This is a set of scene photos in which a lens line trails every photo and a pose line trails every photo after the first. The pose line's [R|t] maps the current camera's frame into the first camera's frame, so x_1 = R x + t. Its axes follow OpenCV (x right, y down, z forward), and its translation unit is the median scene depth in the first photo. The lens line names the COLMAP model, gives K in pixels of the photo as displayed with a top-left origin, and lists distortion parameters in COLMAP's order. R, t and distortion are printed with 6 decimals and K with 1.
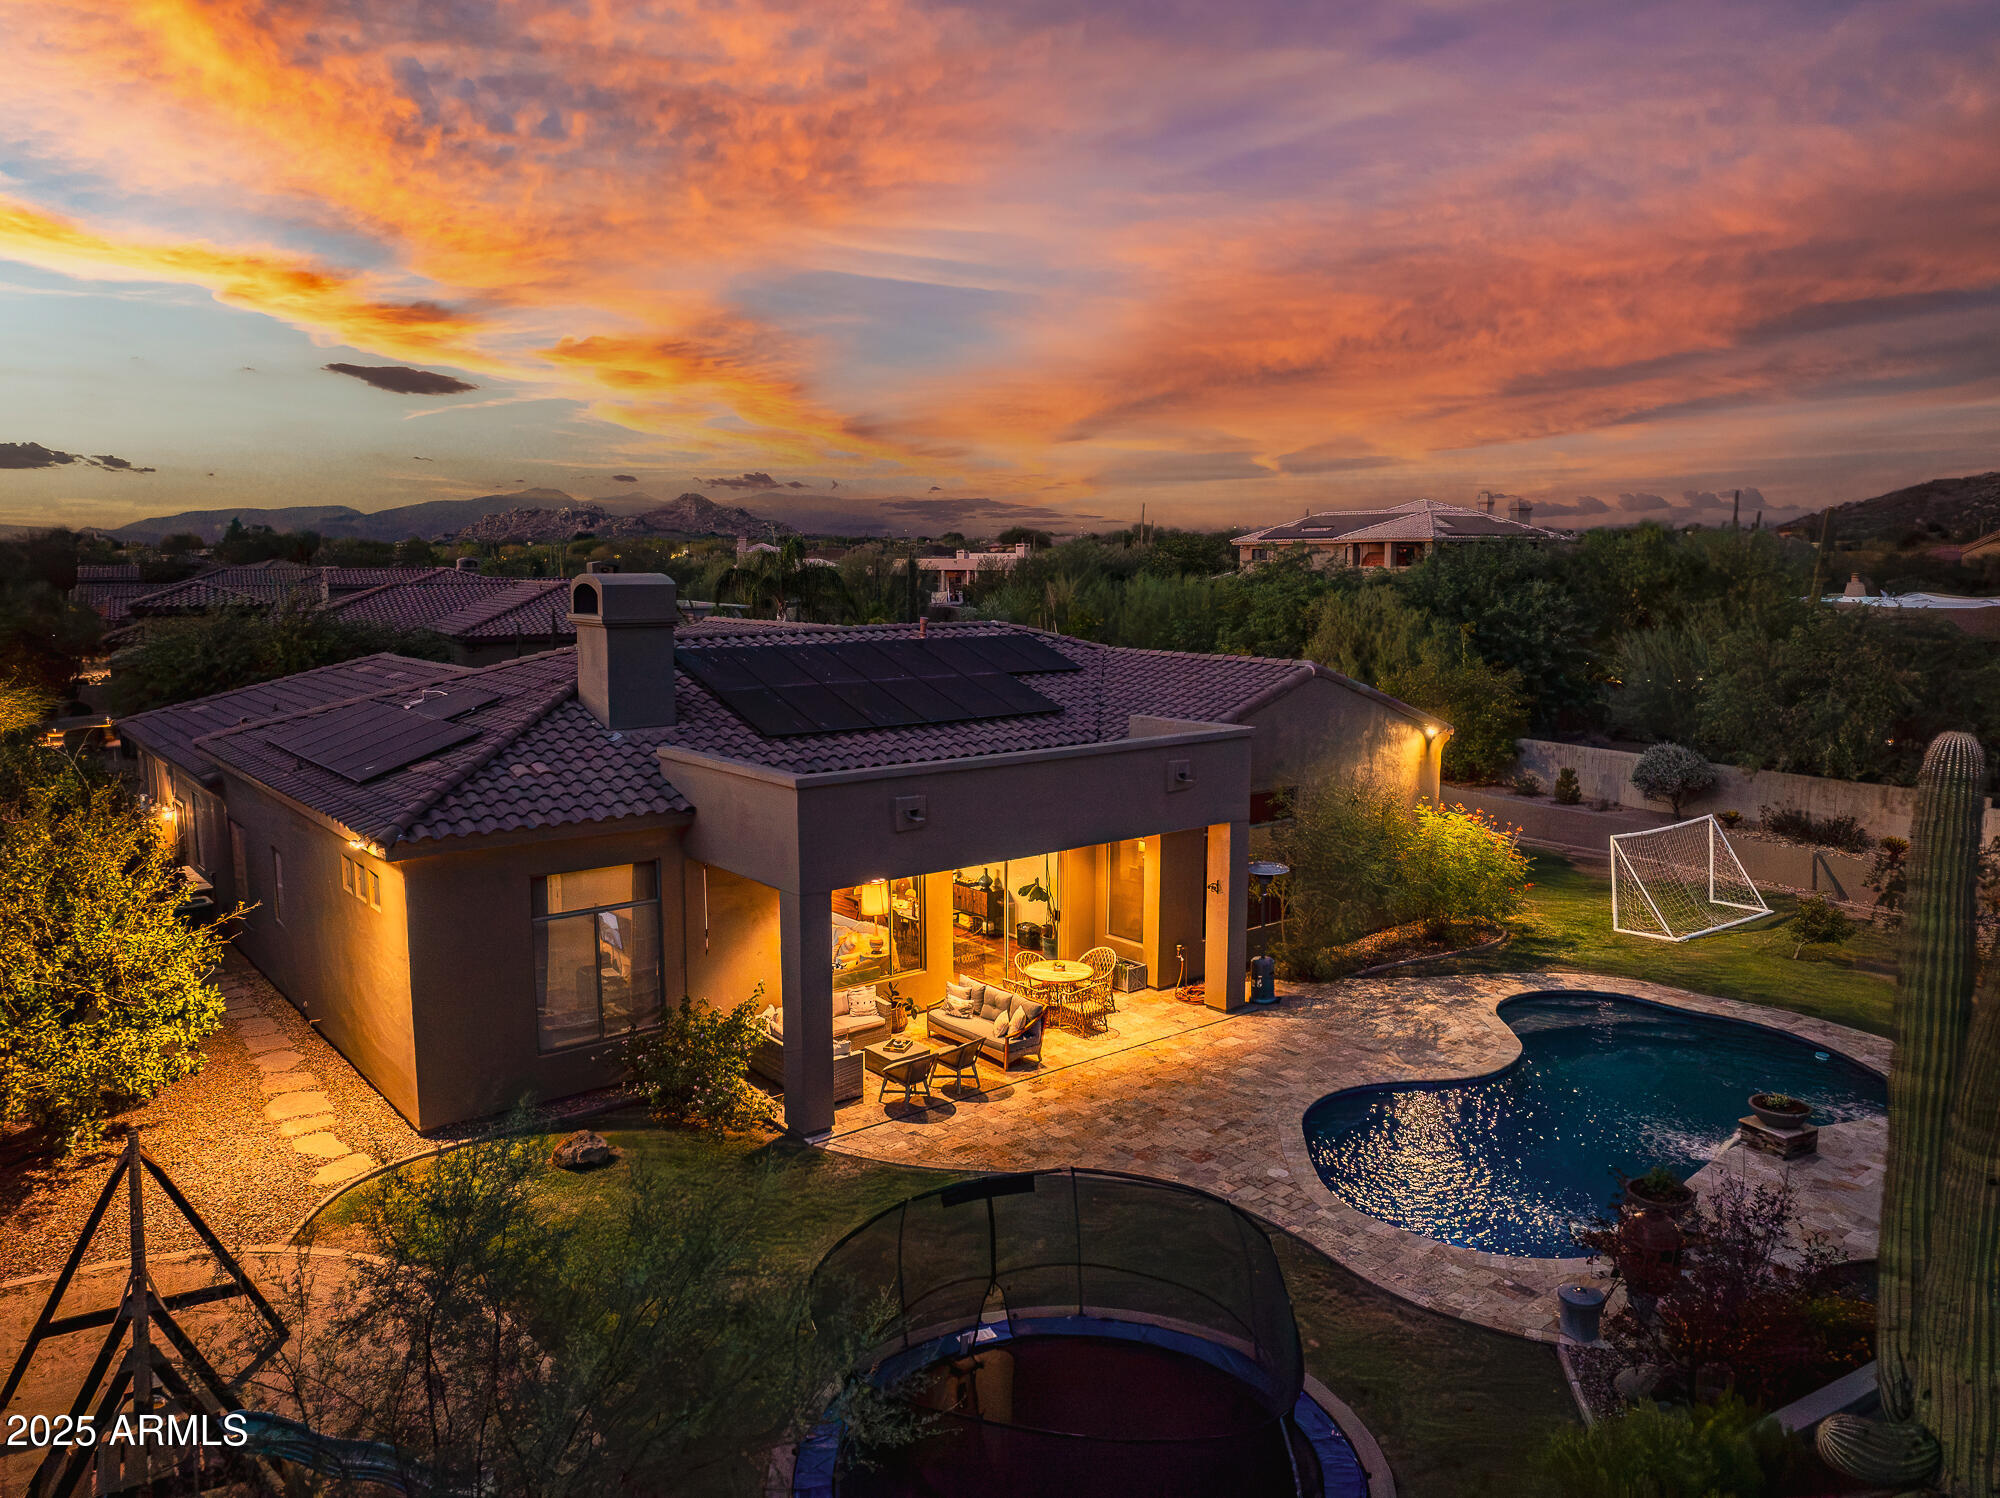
lens RADIAL K [[1409.8, 0, 1000.0], [0, 1409.8, 749.0], [0, 0, 1]] dist [-0.029714, -0.002485]
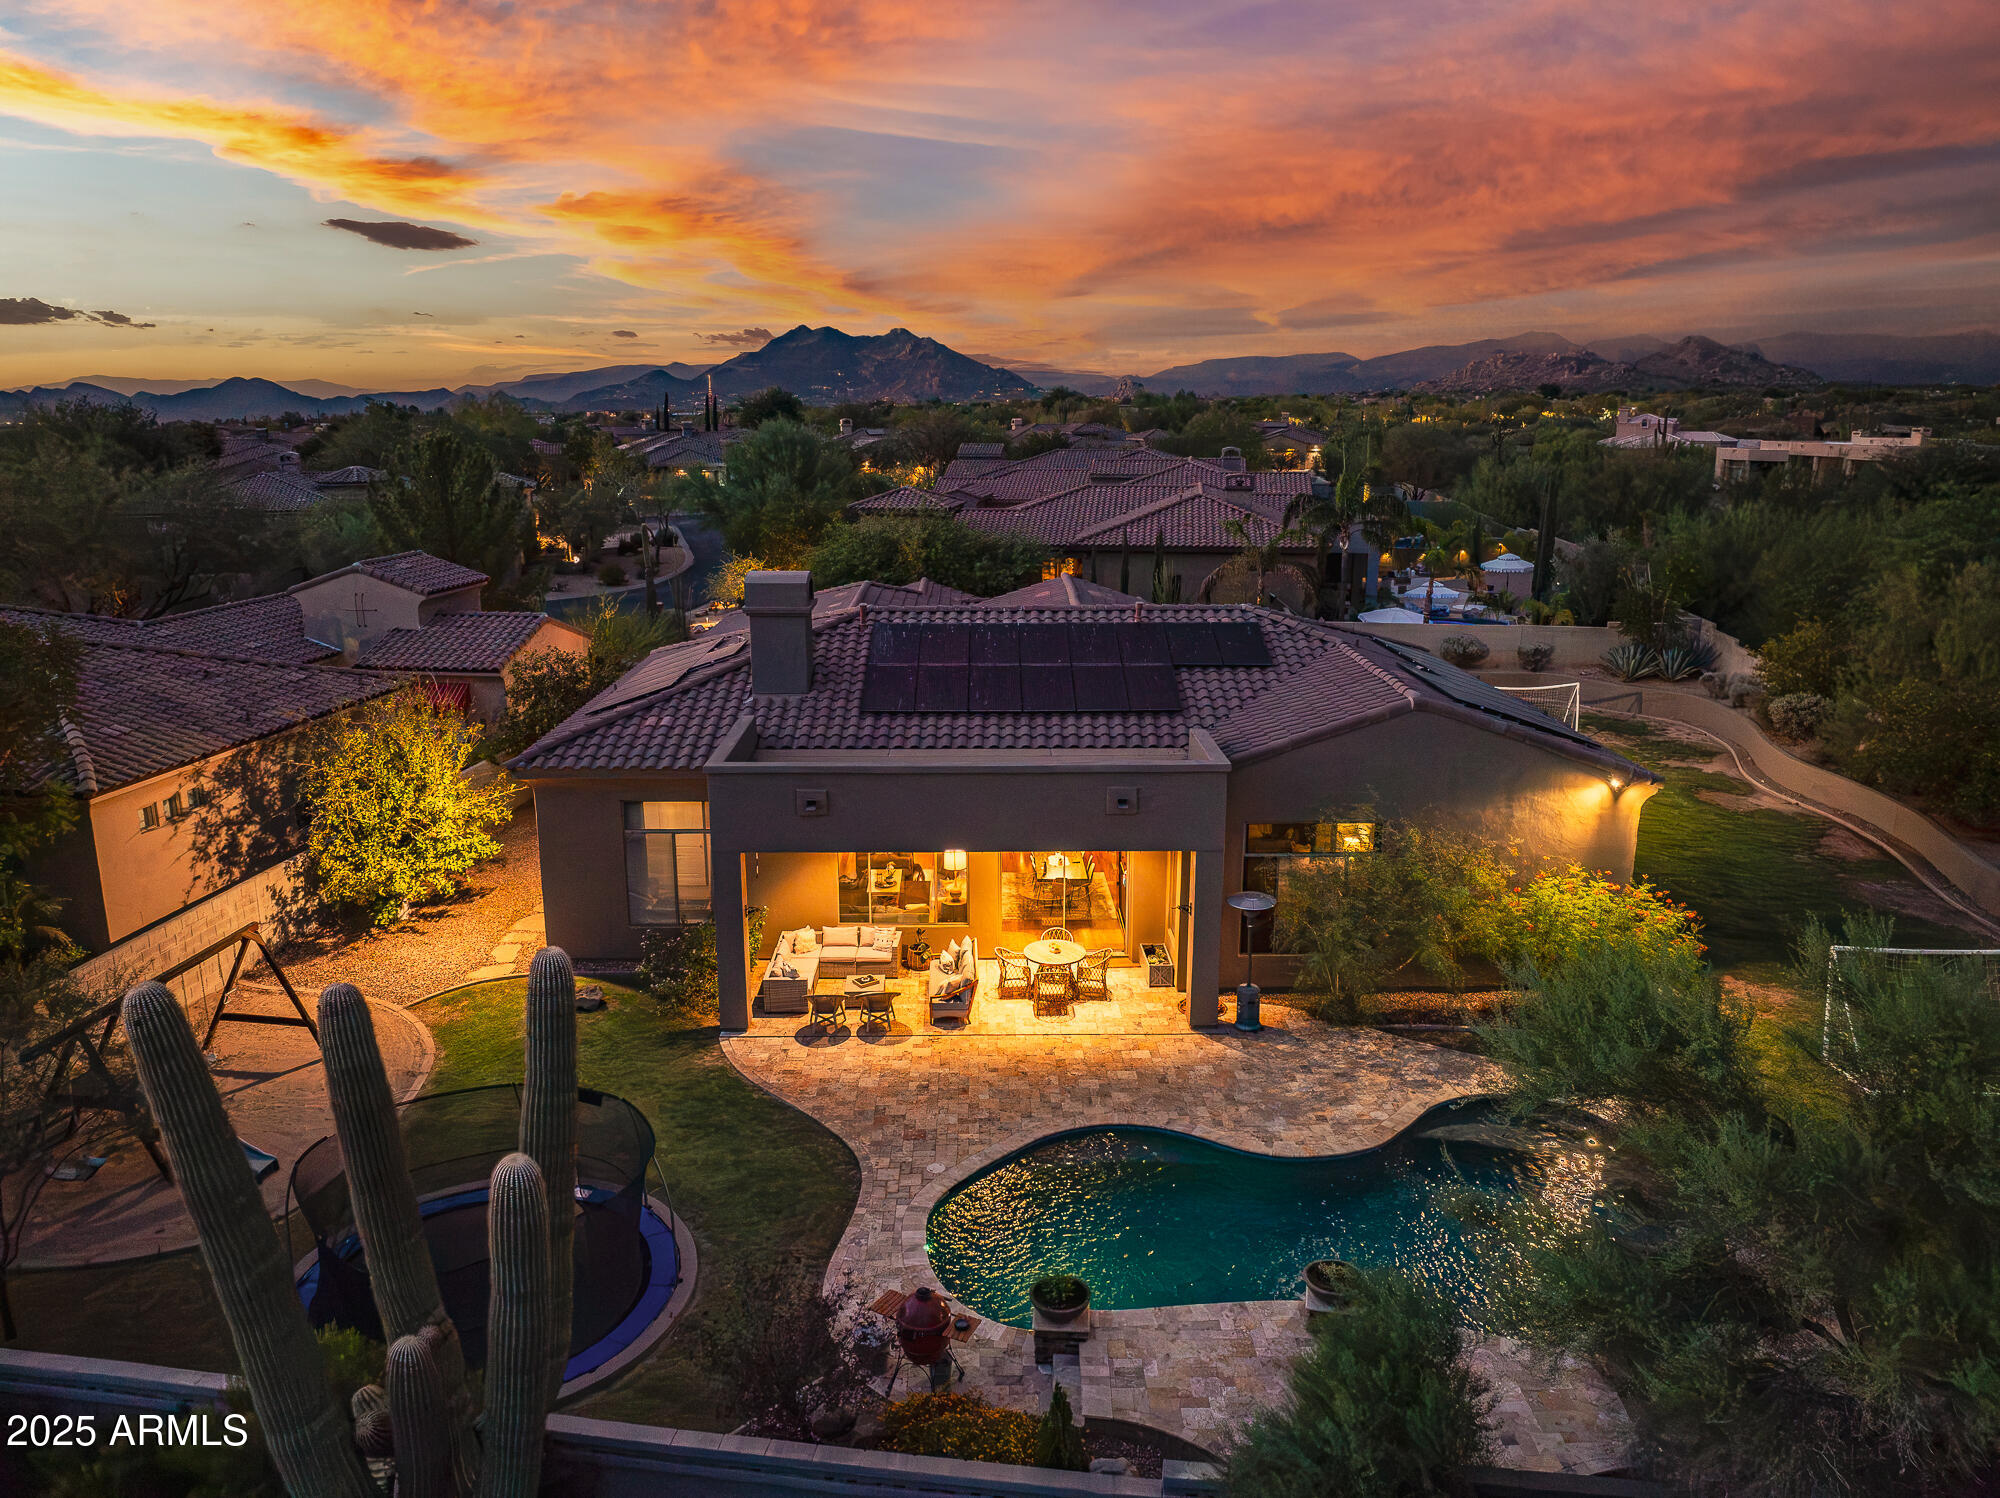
lens RADIAL K [[1409.8, 0, 1000.0], [0, 1409.8, 749.0], [0, 0, 1]] dist [-0.029714, -0.002485]
pose [[0.786389, 0.146779, -0.600040, 0.683242], [-0.082609, 0.987624, 0.133323, -0.153275], [0.612183, -0.055275, 0.788782, 0.105733]]
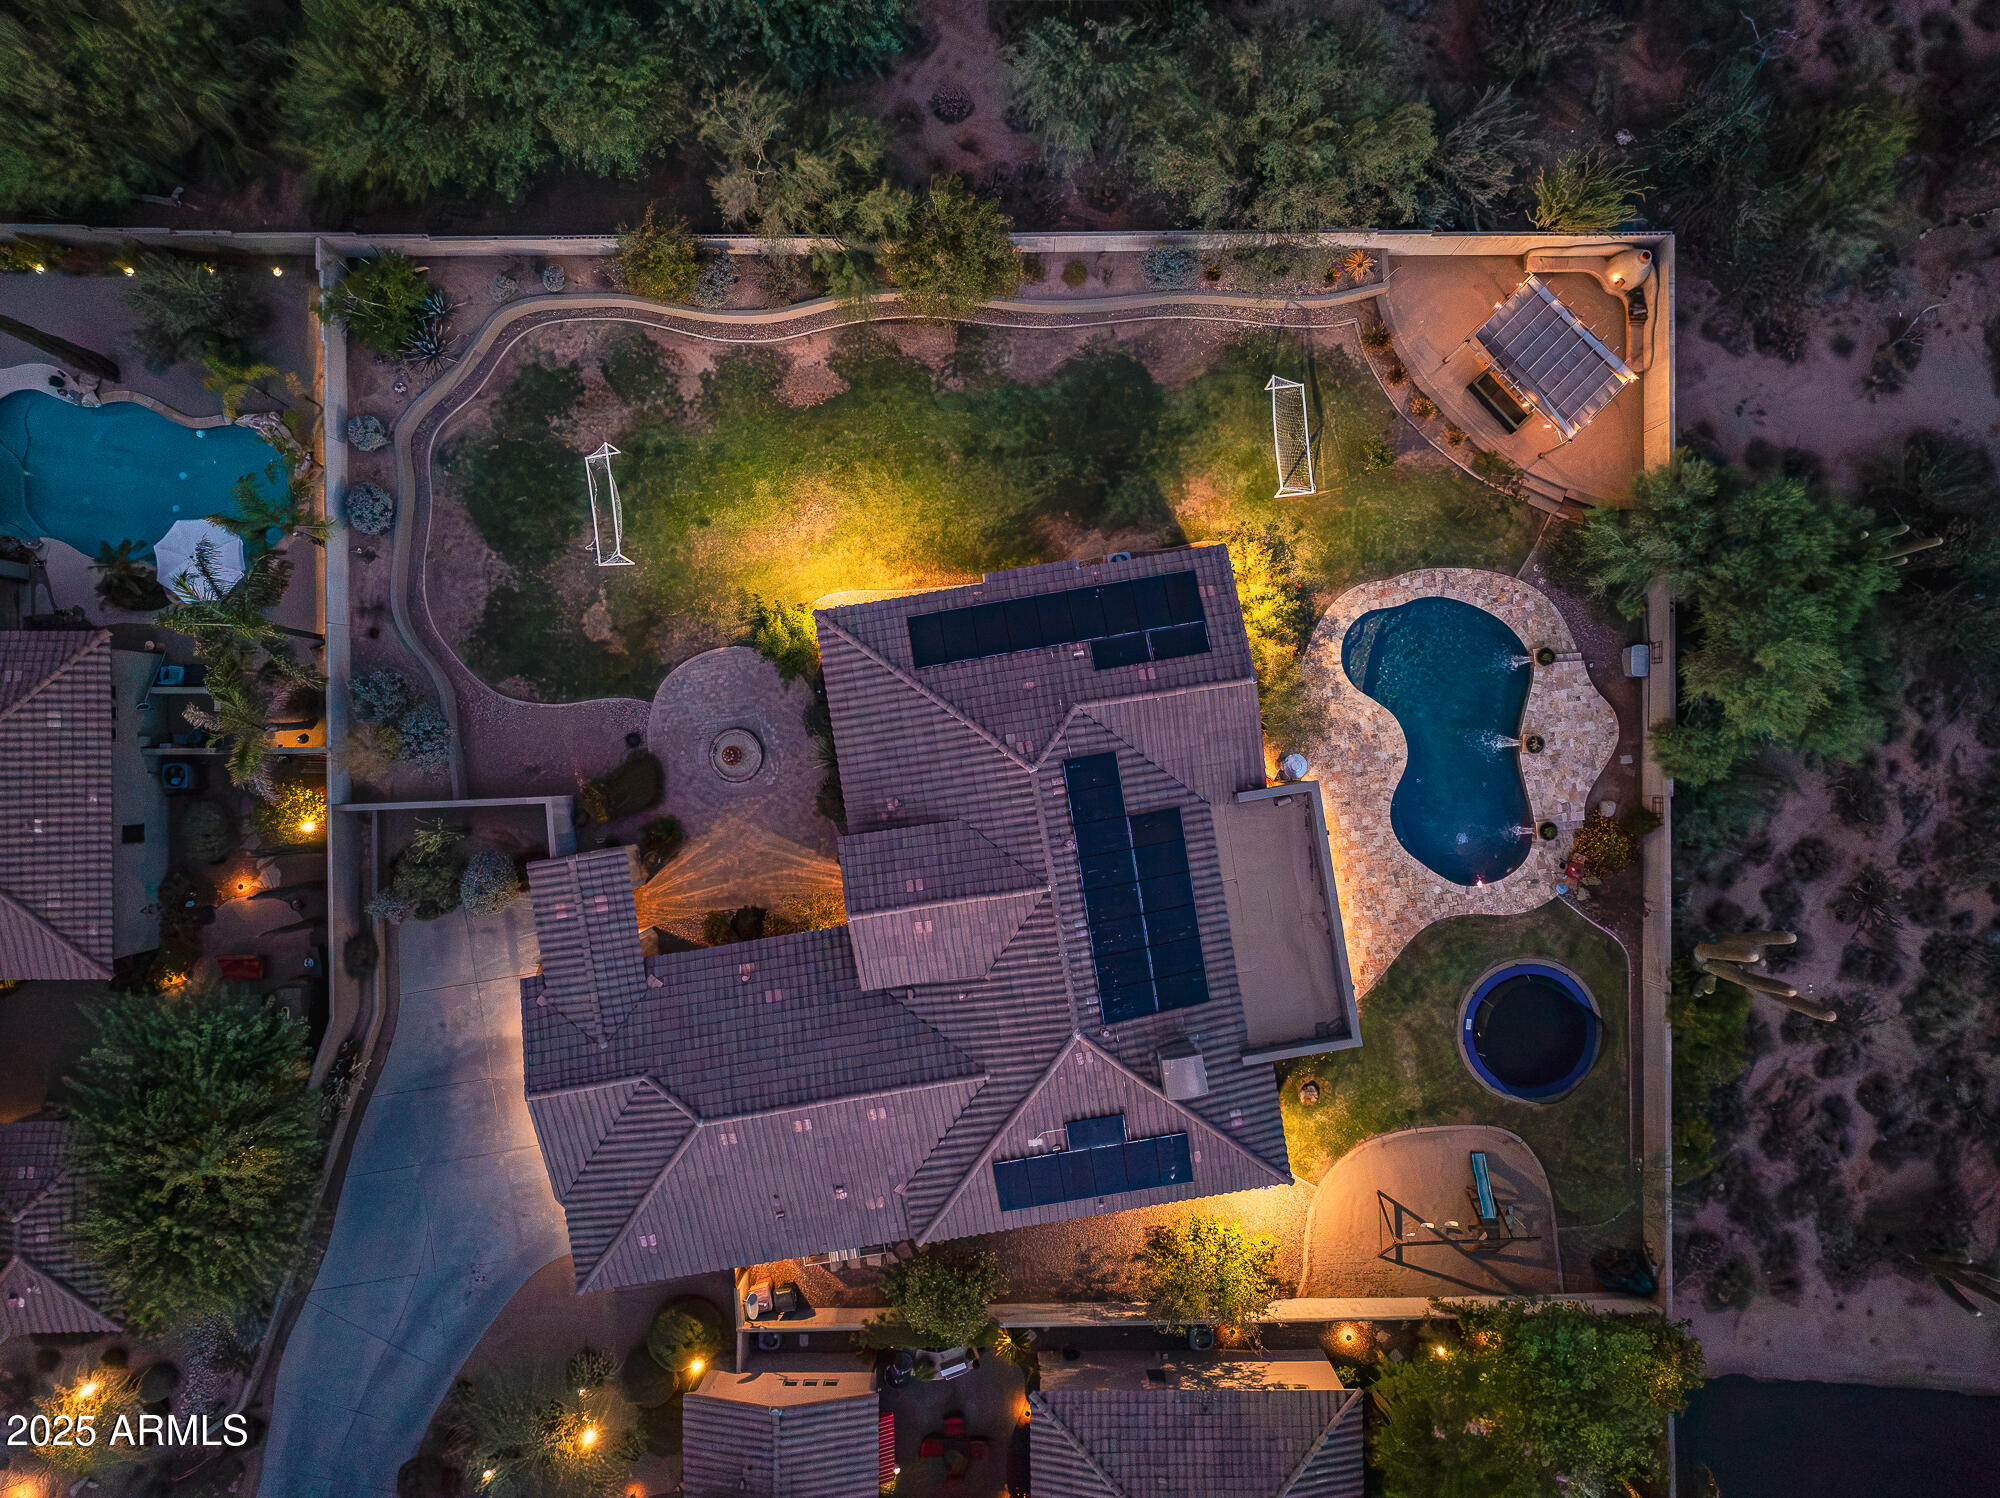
lens RADIAL K [[1382.3, 0, 1000.0], [0, 1382.3, 749.0], [0, 0, 1]] dist [0.009845, -0.001280]
pose [[0.498060, -0.867100, 0.008589, -0.022345], [0.113211, 0.074842, 0.990748, -2.082190], [-0.859721, -0.492479, 0.135441, 1.190674]]
